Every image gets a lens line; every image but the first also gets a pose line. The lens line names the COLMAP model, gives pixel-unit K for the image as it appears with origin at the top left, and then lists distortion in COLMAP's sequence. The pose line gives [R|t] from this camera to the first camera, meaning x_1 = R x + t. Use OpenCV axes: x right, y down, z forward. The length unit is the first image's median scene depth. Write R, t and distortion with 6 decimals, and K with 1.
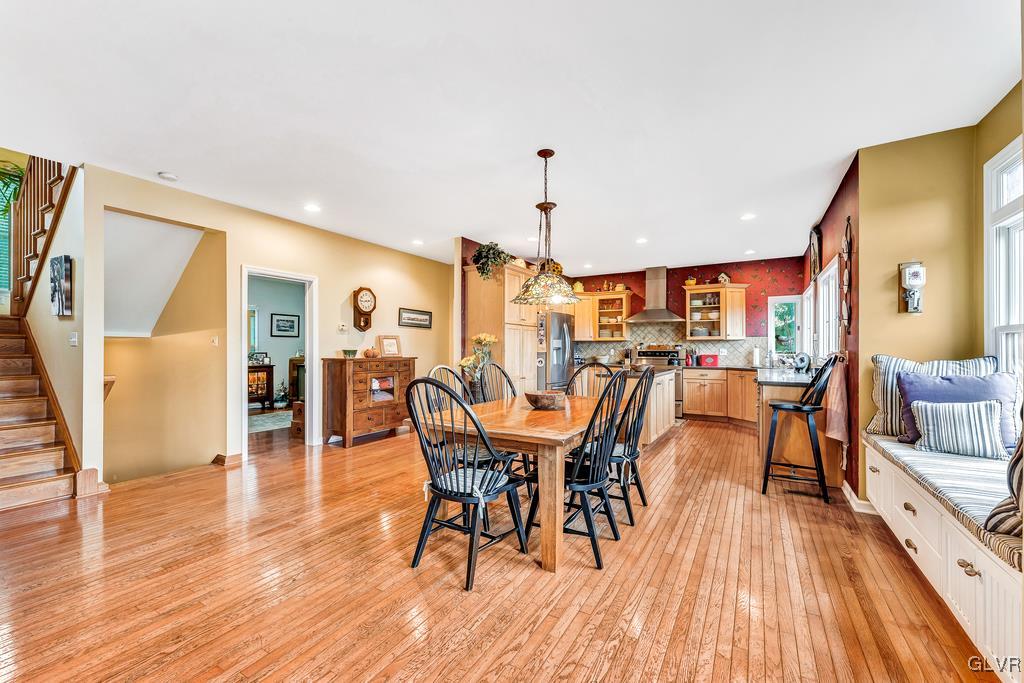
lens RADIAL K [[412.5, 0, 510.8], [0, 412.5, 345.6], [0, 0, 1]] dist [-0.001655, -0.000251]
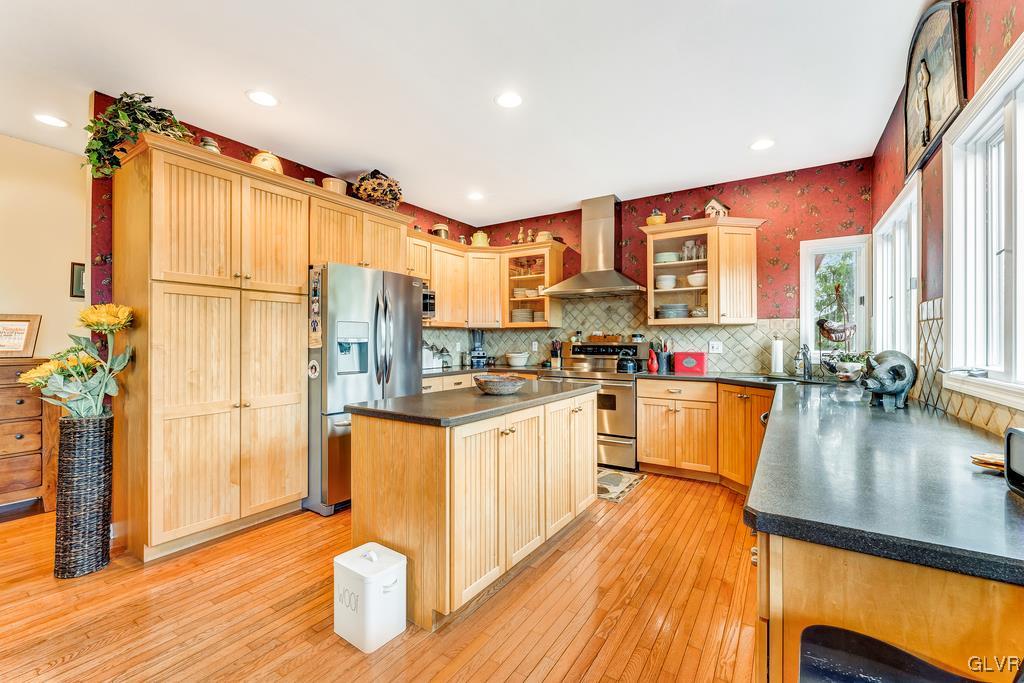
lens RADIAL K [[429.3, 0, 508.9], [0, 429.3, 338.3], [0, 0, 1]] dist [-0.000345, 0.000006]
pose [[0.999092, -0.000219, -0.042606, 0.264791], [0.000263, 0.999999, 0.001025, 0.003301], [0.042606, -0.001035, 0.999091, 0.419674]]
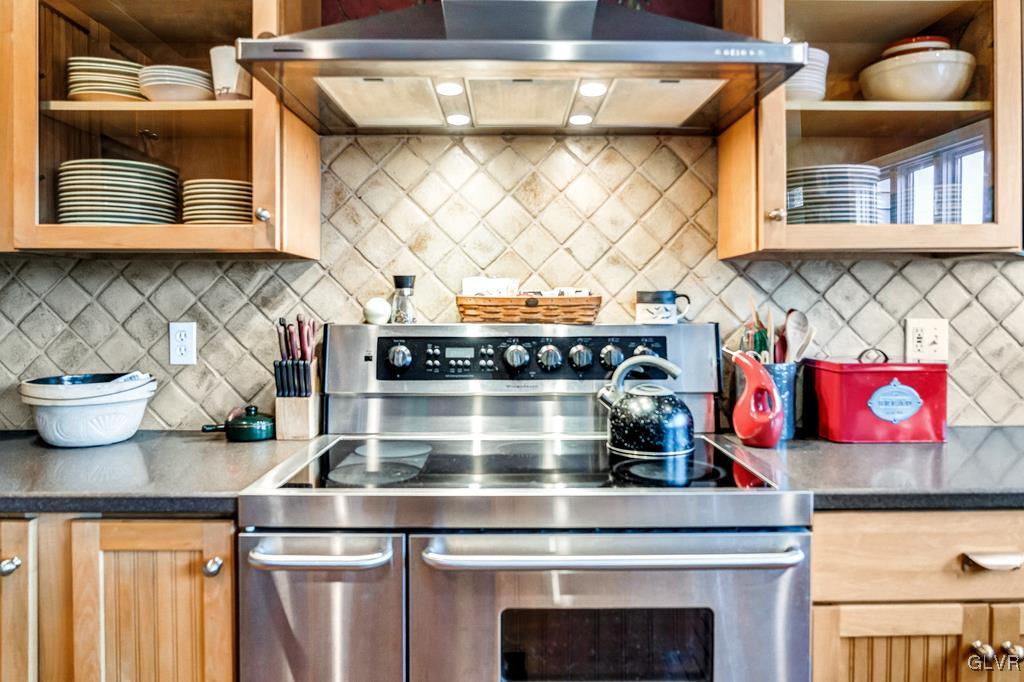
lens RADIAL K [[701.2, 0, 512.9], [0, 701.2, 309.8], [0, 0, 1]] dist [-0.005649, -0.001726]
pose [[0.855811, -0.007660, 0.517232, 0.248809], [-0.001689, 0.999844, 0.017602, 0.000677], [-0.517286, -0.015937, 0.855664, 0.851836]]
